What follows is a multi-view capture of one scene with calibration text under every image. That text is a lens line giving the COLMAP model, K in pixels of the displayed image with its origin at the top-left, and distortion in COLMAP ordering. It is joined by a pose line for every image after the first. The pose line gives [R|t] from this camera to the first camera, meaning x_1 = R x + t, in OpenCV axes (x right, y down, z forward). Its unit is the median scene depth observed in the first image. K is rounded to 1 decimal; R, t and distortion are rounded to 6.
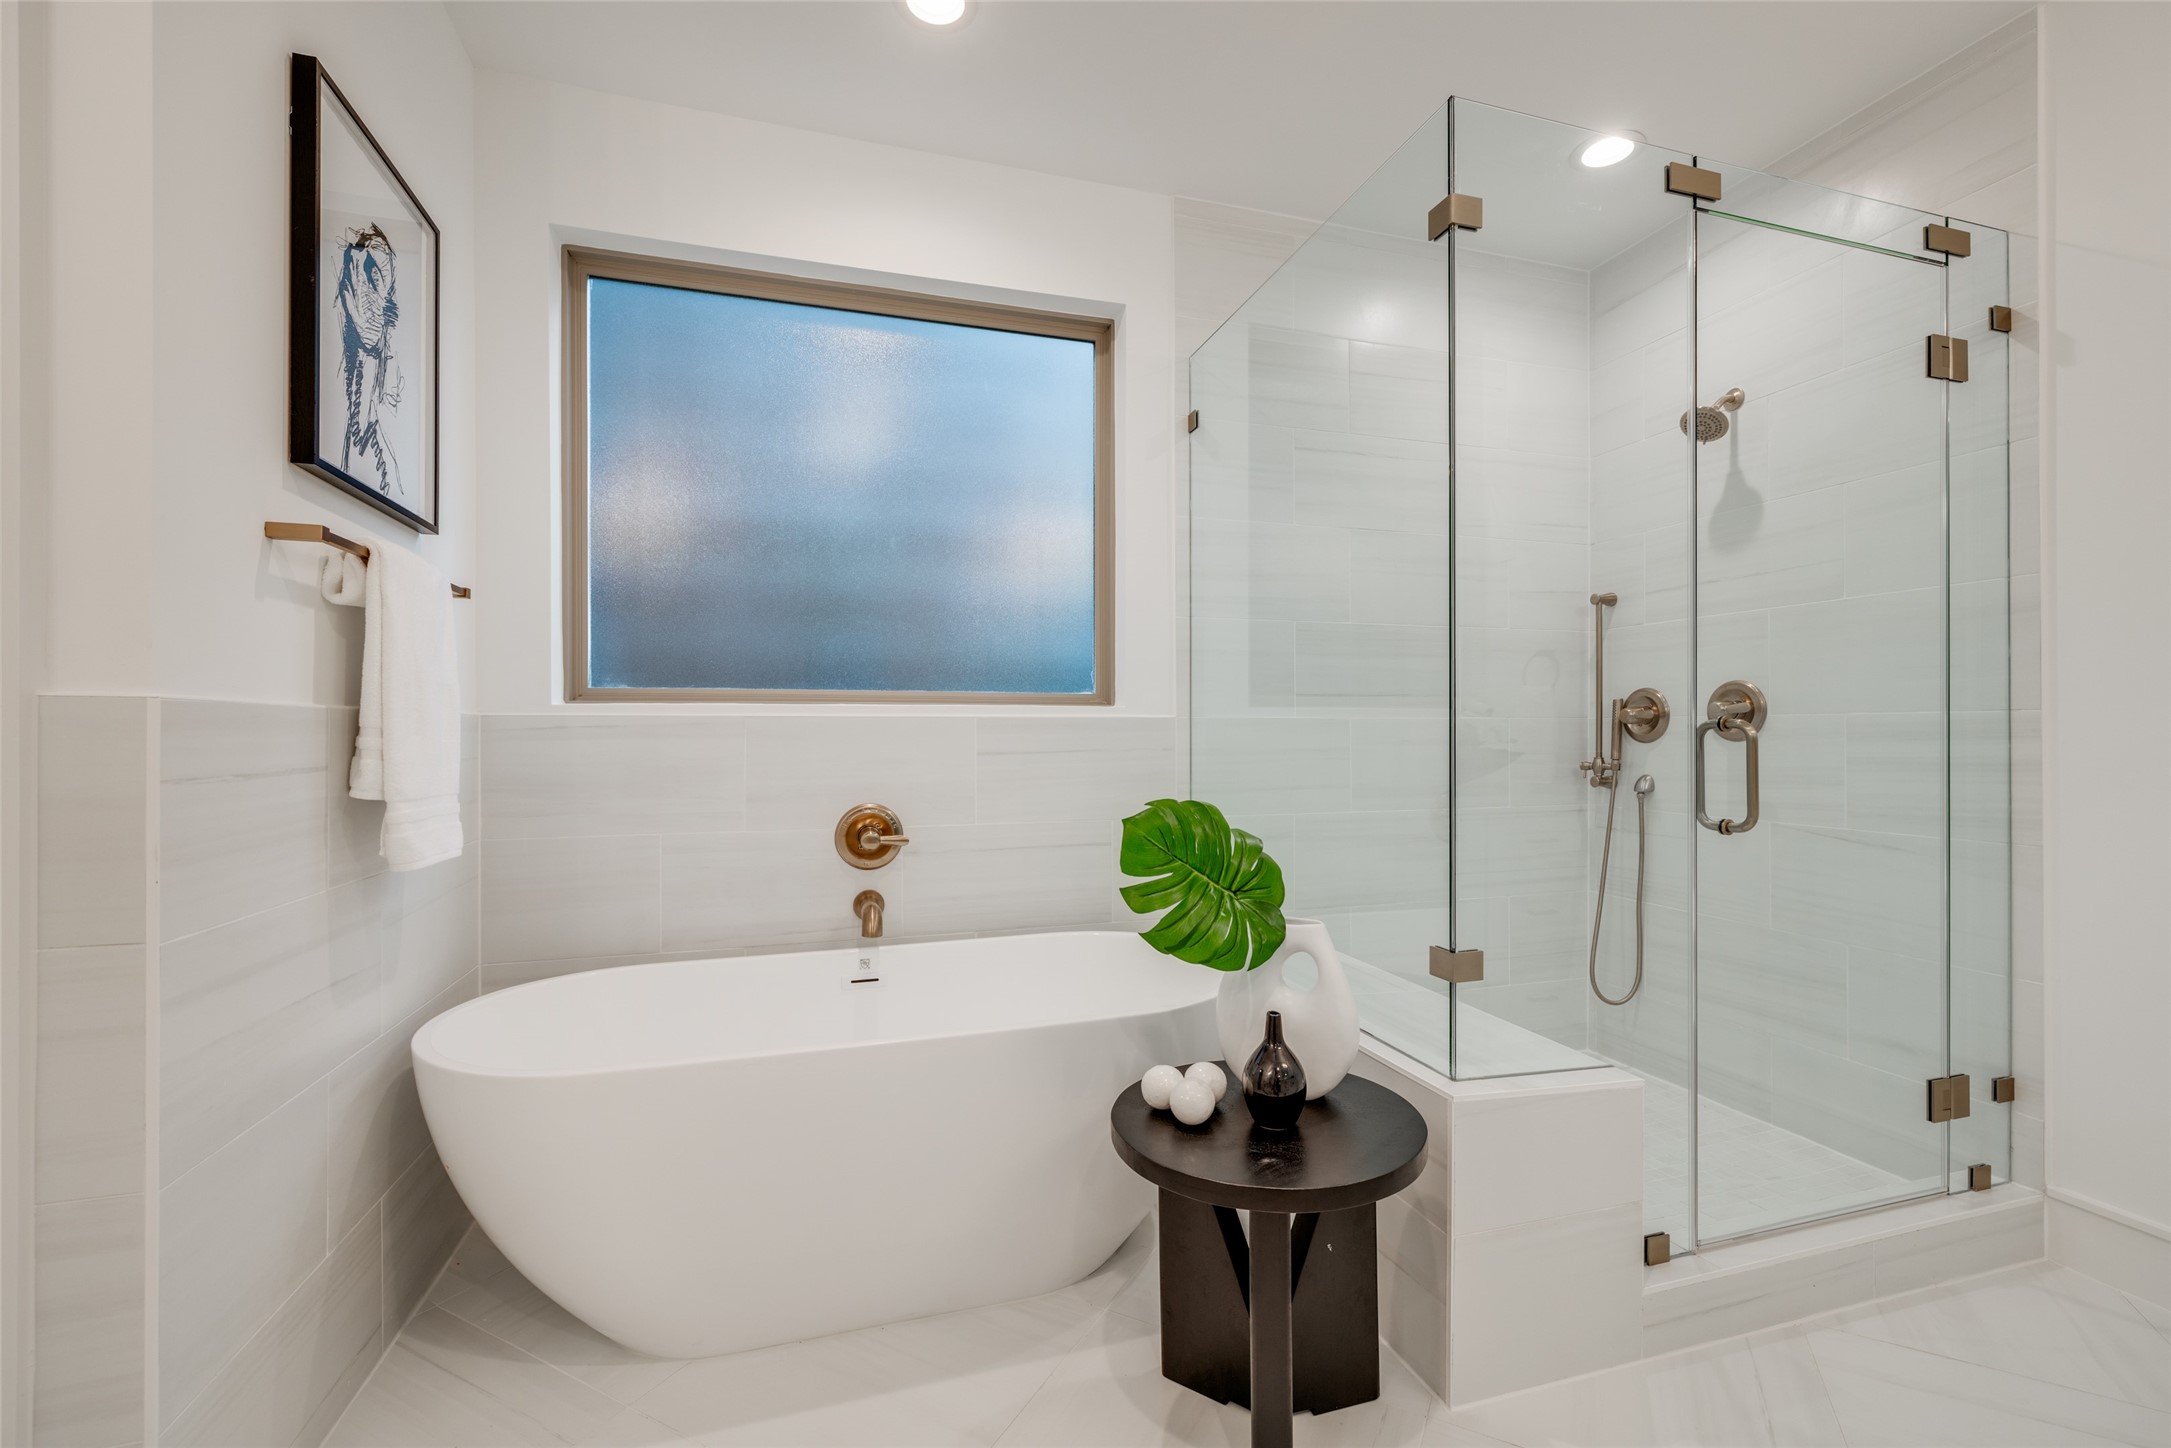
lens RADIAL K [[909.7, 0, 1097.1], [0, 909.7, 722.0], [0, 0, 1]] dist [0.000572, 0.000191]
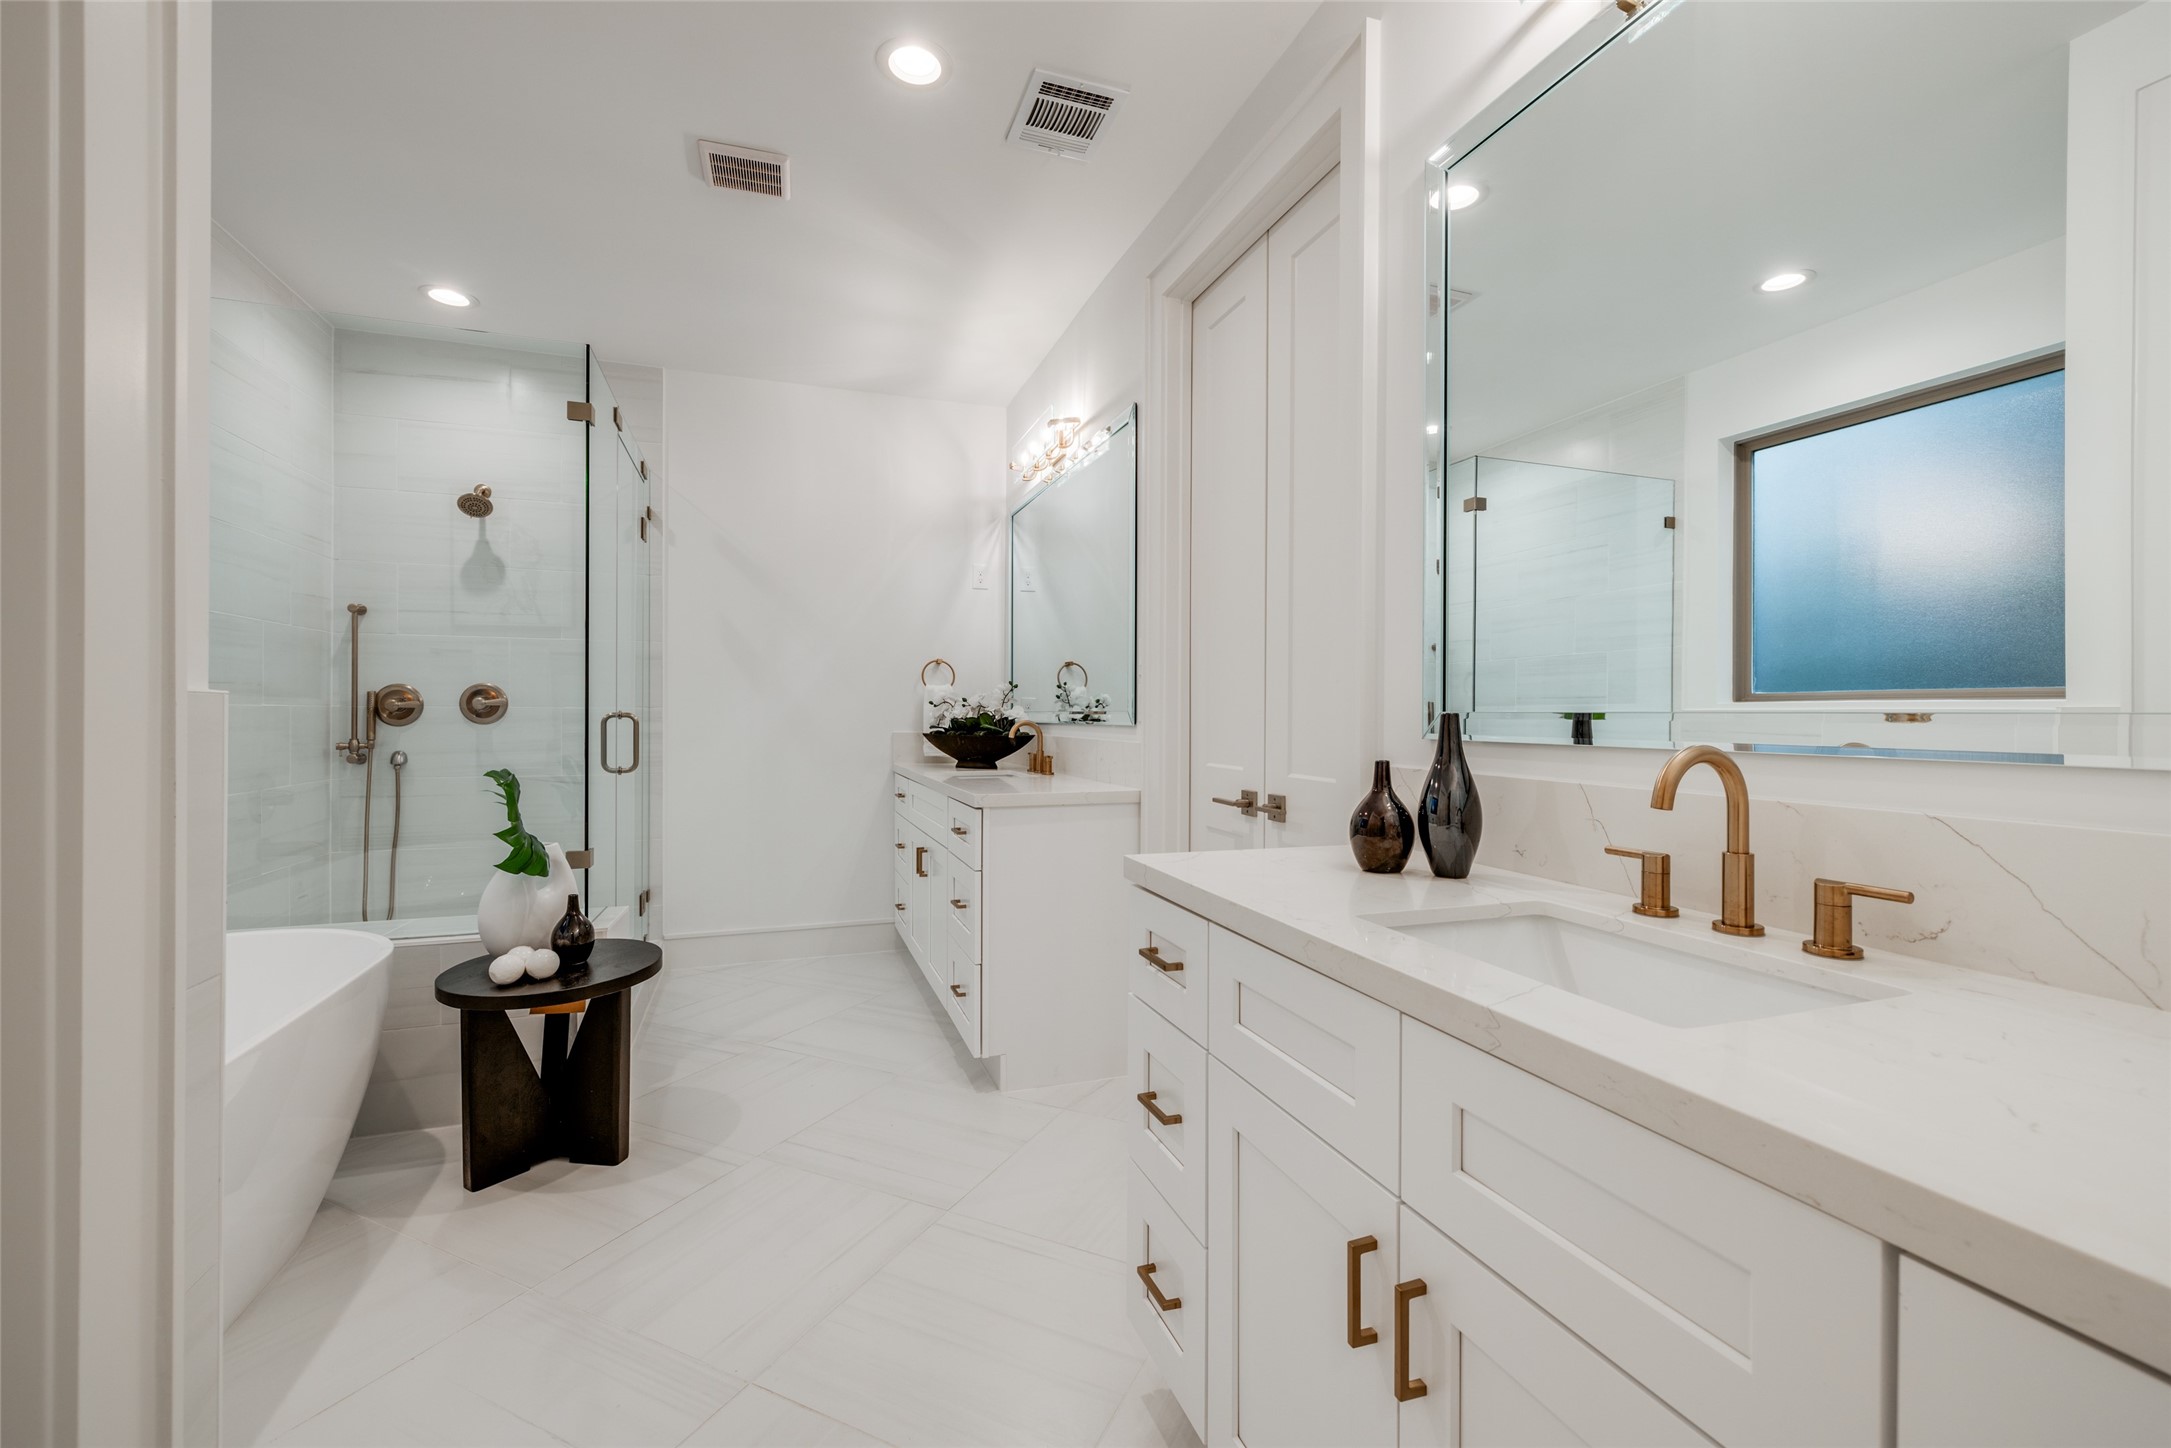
lens RADIAL K [[909.7, 0, 1097.1], [0, 909.7, 722.0], [0, 0, 1]] dist [0.000572, 0.000191]
pose [[-0.056400, -0.009348, 0.998364, -0.741354], [-0.015670, 0.999841, 0.008477, -0.009769], [-0.998285, -0.015166, -0.056538, 0.082061]]
